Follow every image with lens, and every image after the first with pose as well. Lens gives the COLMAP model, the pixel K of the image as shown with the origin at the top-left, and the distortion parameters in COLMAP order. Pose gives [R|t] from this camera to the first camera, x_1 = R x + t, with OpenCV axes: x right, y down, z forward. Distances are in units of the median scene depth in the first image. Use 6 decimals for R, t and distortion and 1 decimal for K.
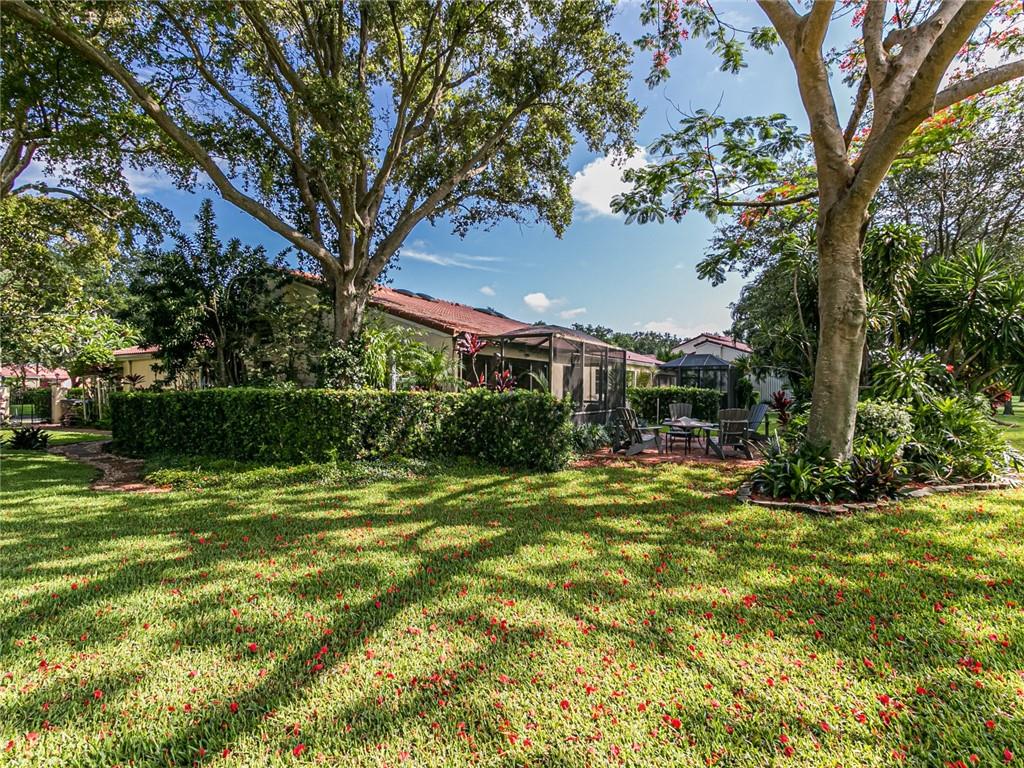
lens RADIAL K [[537.1, 0, 510.4], [0, 537.1, 386.3], [0, 0, 1]] dist [0.019616, -0.000075]
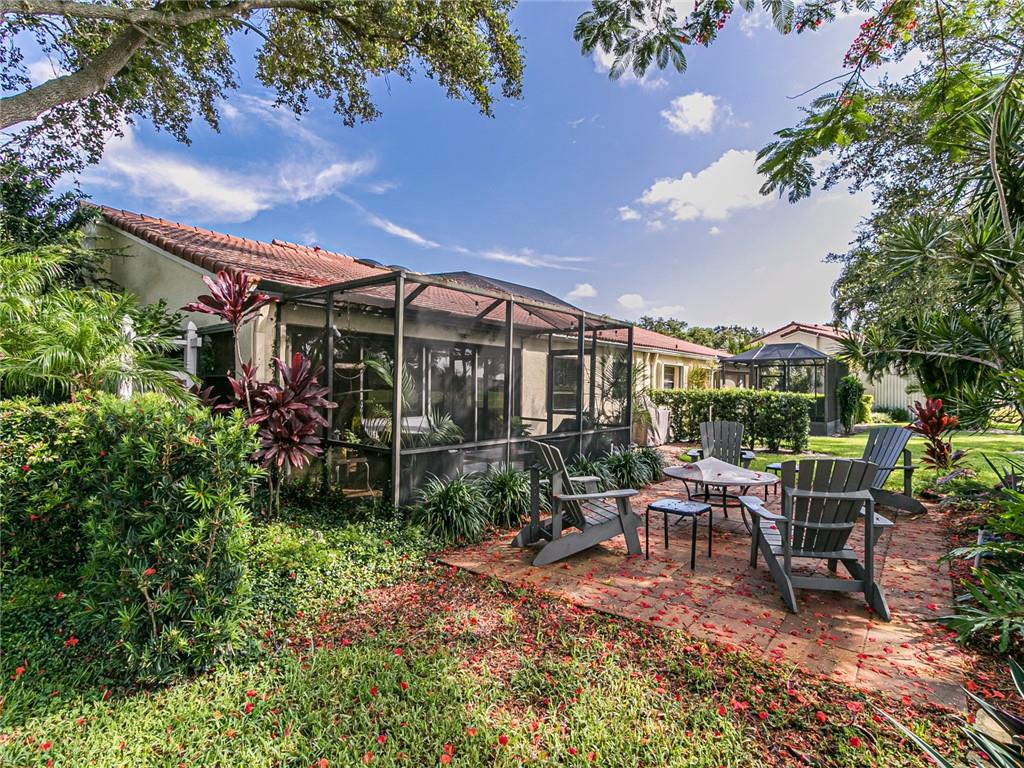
lens RADIAL K [[537.1, 0, 513.9], [0, 537.1, 385.5], [0, 0, 1]] dist [0.019616, -0.000075]
pose [[0.989740, 0.004005, -0.142823, 0.103991], [-0.004102, 0.999992, -0.000385, -0.001181], [0.142820, 0.000967, 0.989748, 0.246245]]
